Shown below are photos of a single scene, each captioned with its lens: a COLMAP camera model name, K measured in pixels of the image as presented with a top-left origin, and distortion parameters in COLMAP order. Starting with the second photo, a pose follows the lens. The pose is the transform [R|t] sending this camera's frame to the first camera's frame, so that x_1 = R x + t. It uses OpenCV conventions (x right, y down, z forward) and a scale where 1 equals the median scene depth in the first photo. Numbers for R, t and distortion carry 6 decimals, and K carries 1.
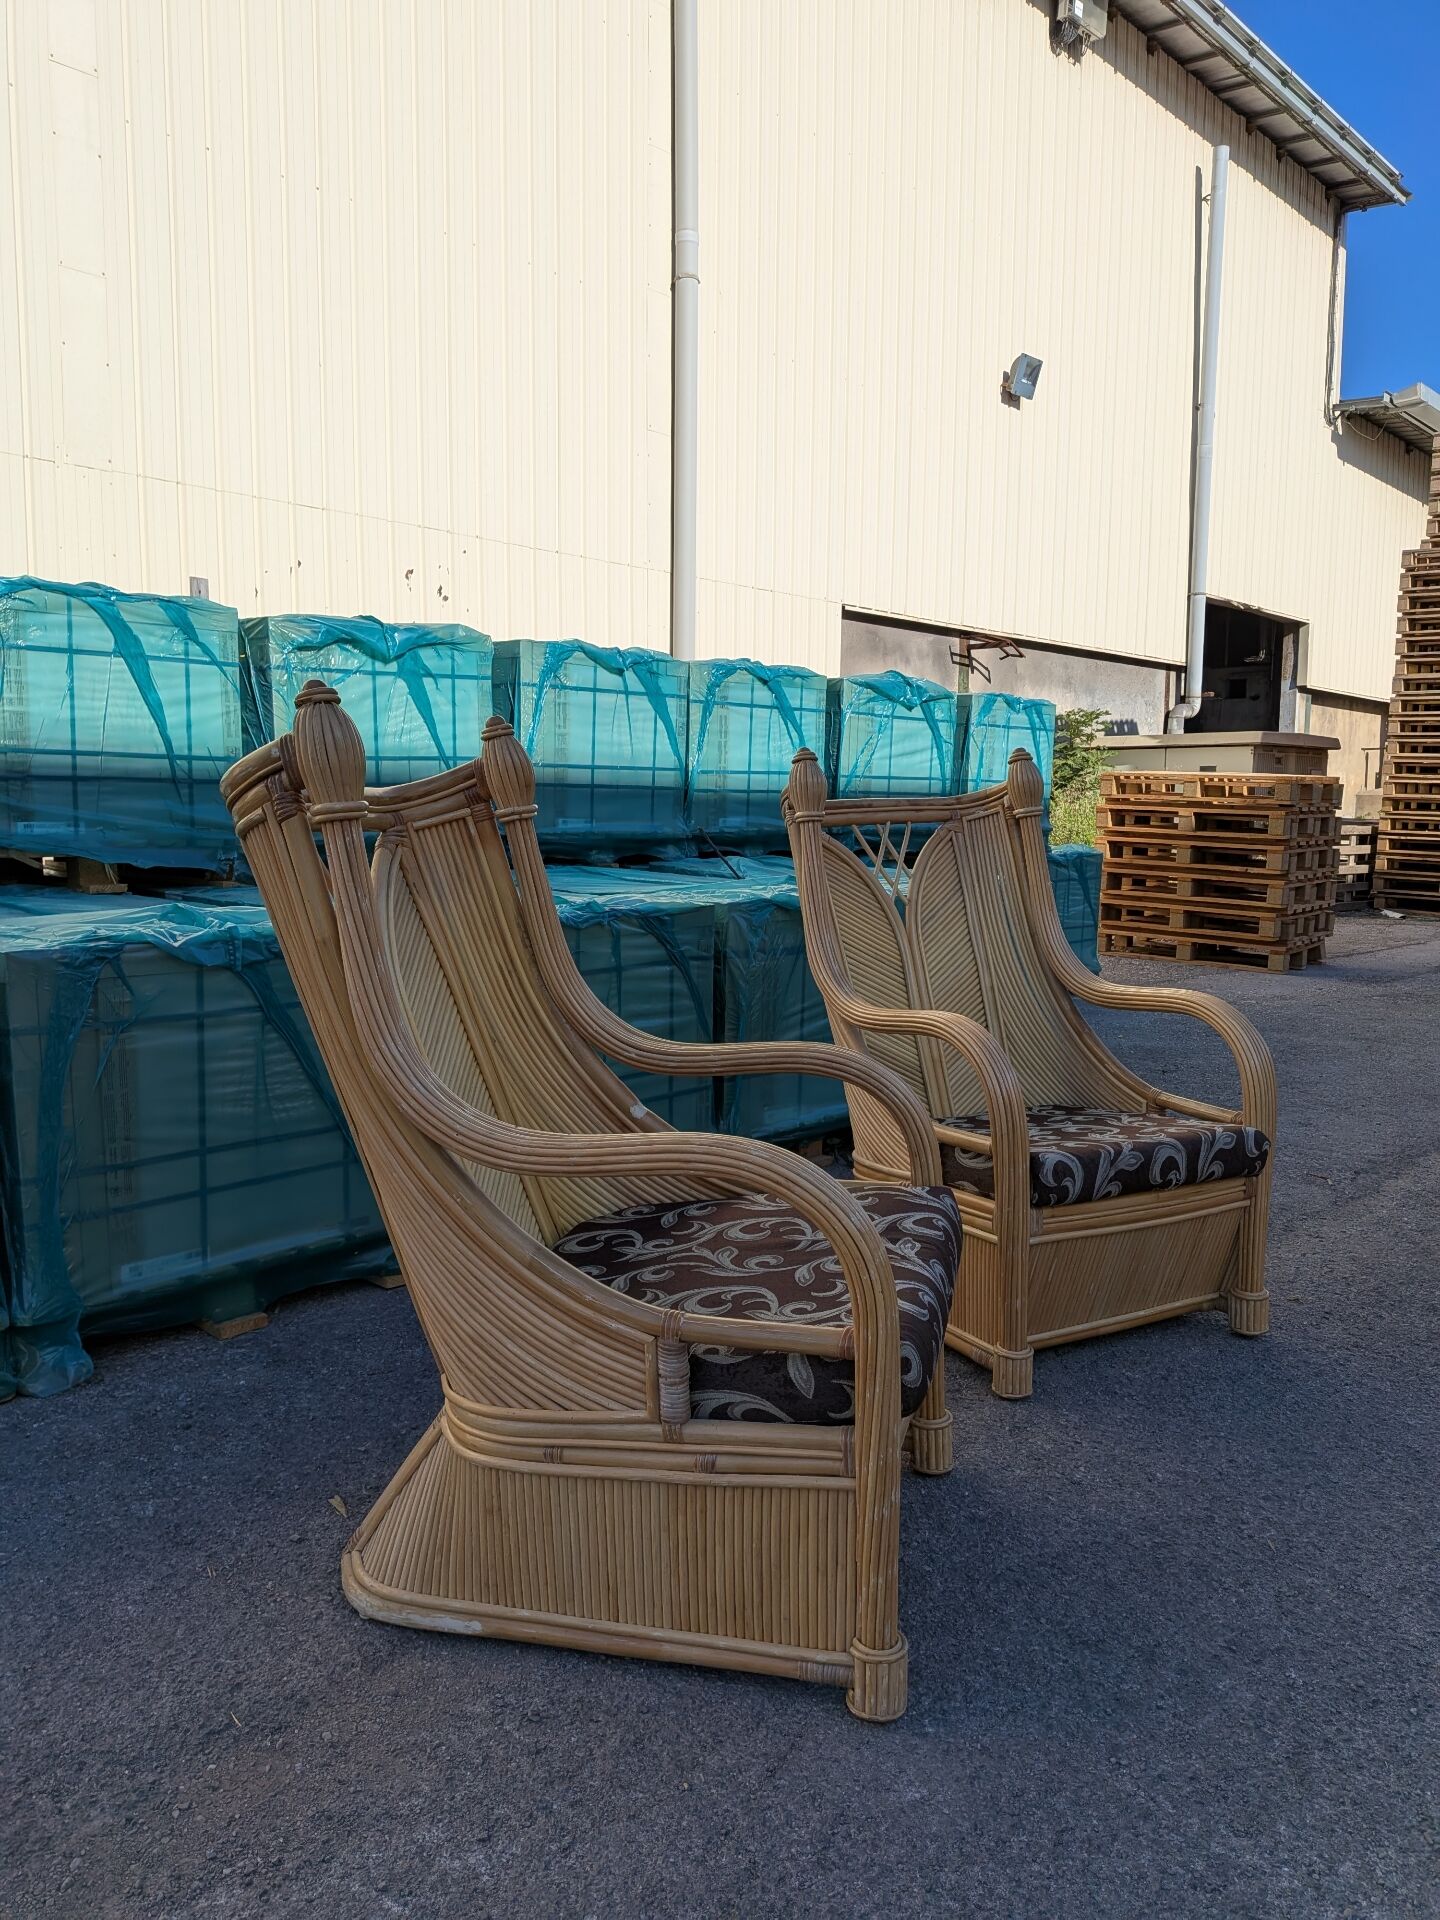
lens RADIAL K [[1421.3, 0, 724.2], [0, 1421.3, 945.6], [0, 0, 1]] dist [0.105430, -0.211888]
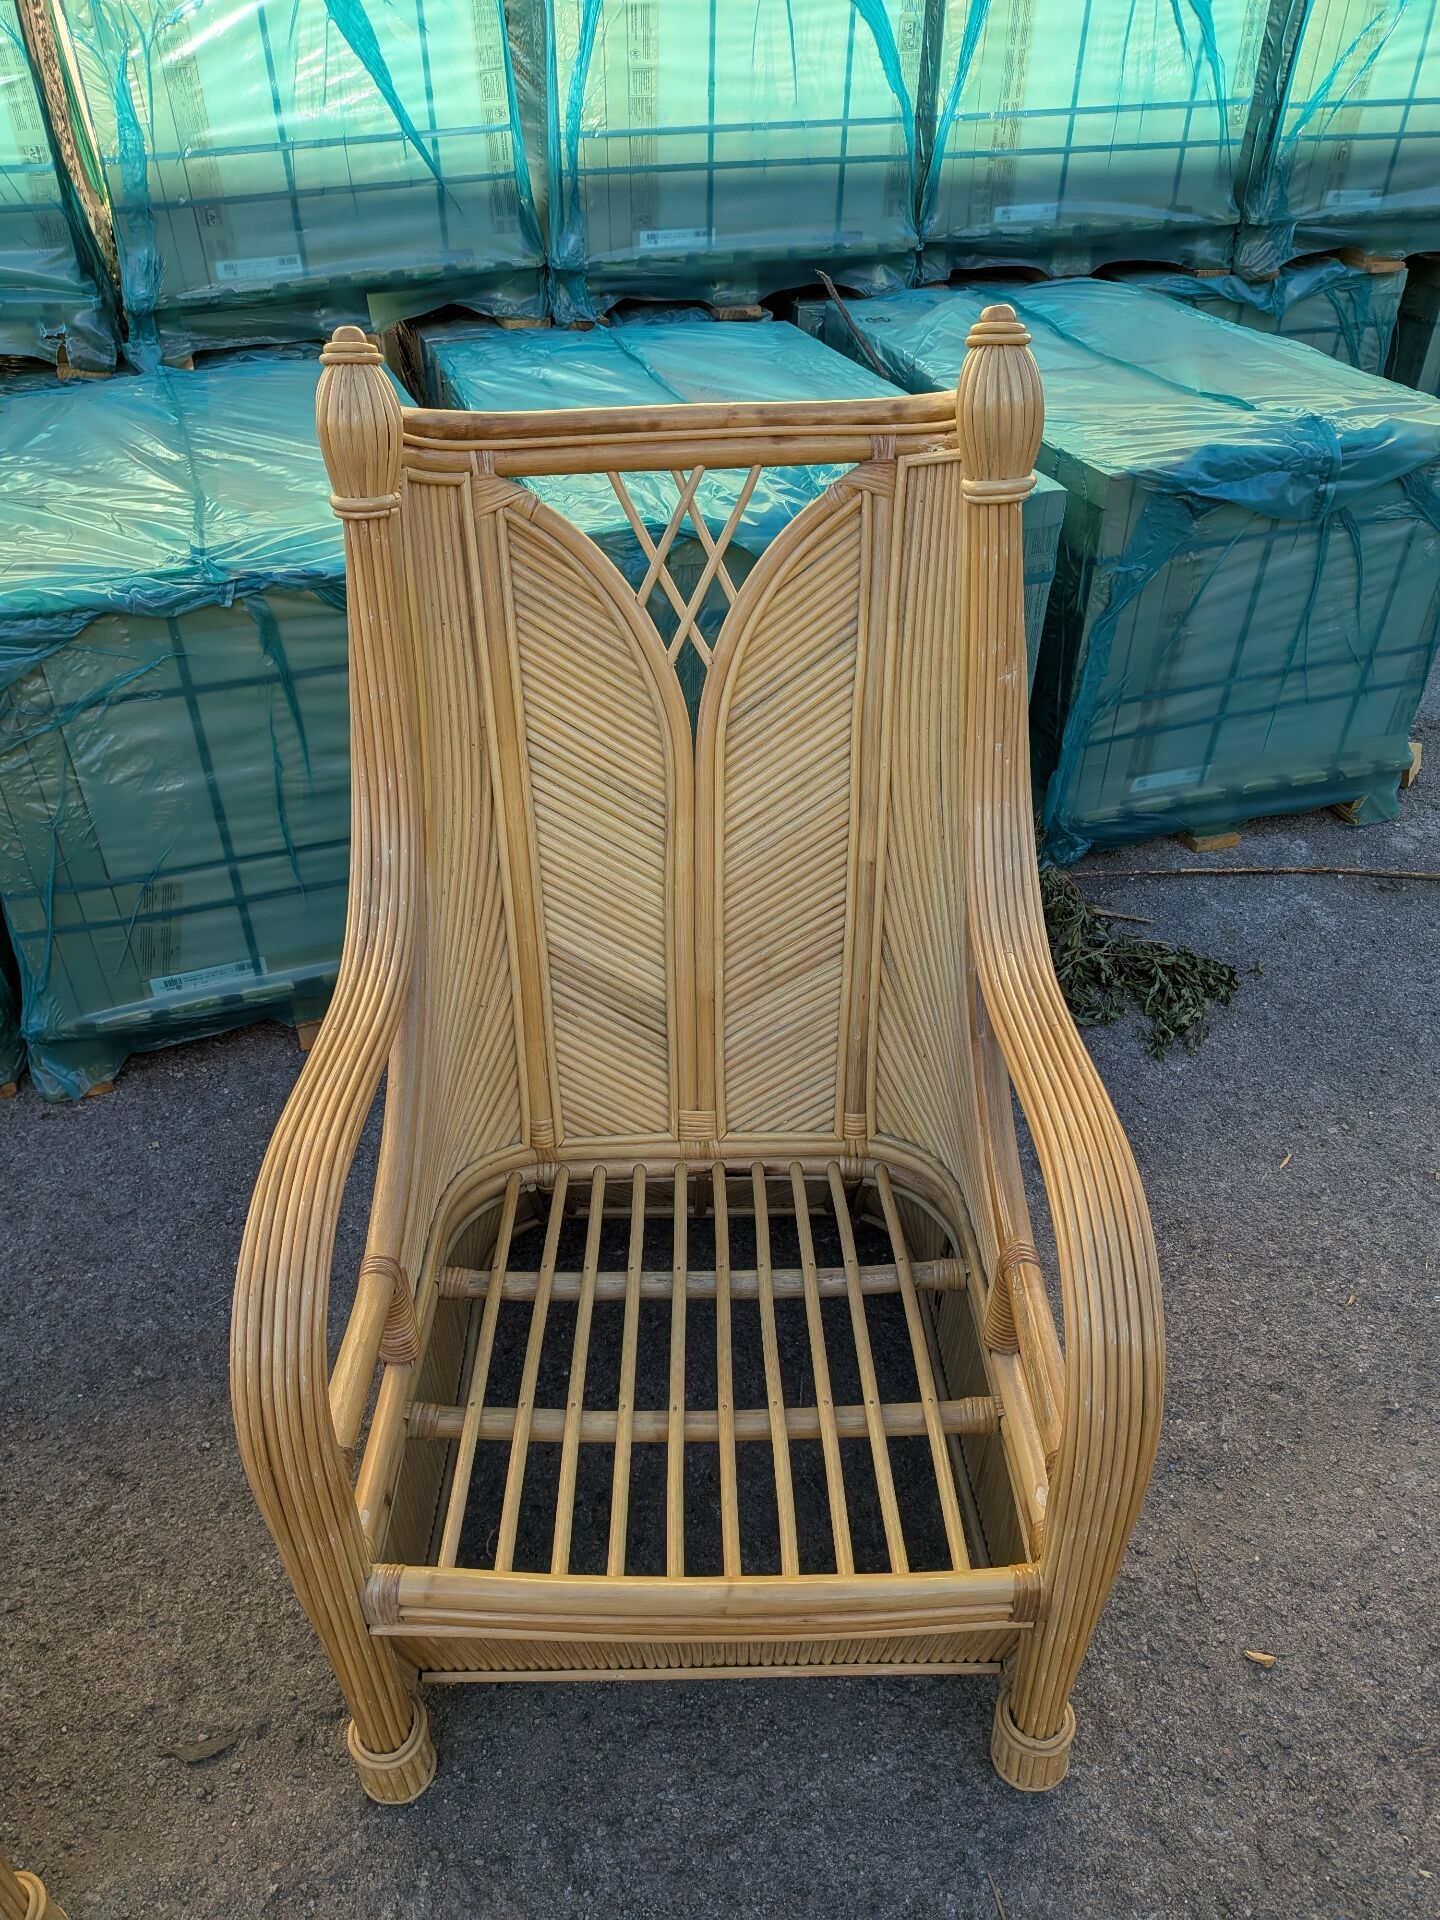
lens RADIAL K [[1424.1, 0, 668.8], [0, 1424.1, 996.0], [0, 0, 1]] dist [-0.004387, -0.006563]
pose [[0.871836, 0.266203, -0.411141, 0.241452], [-0.024069, 0.861681, 0.506879, -0.122270], [0.489205, -0.432020, 0.757652, 0.428858]]
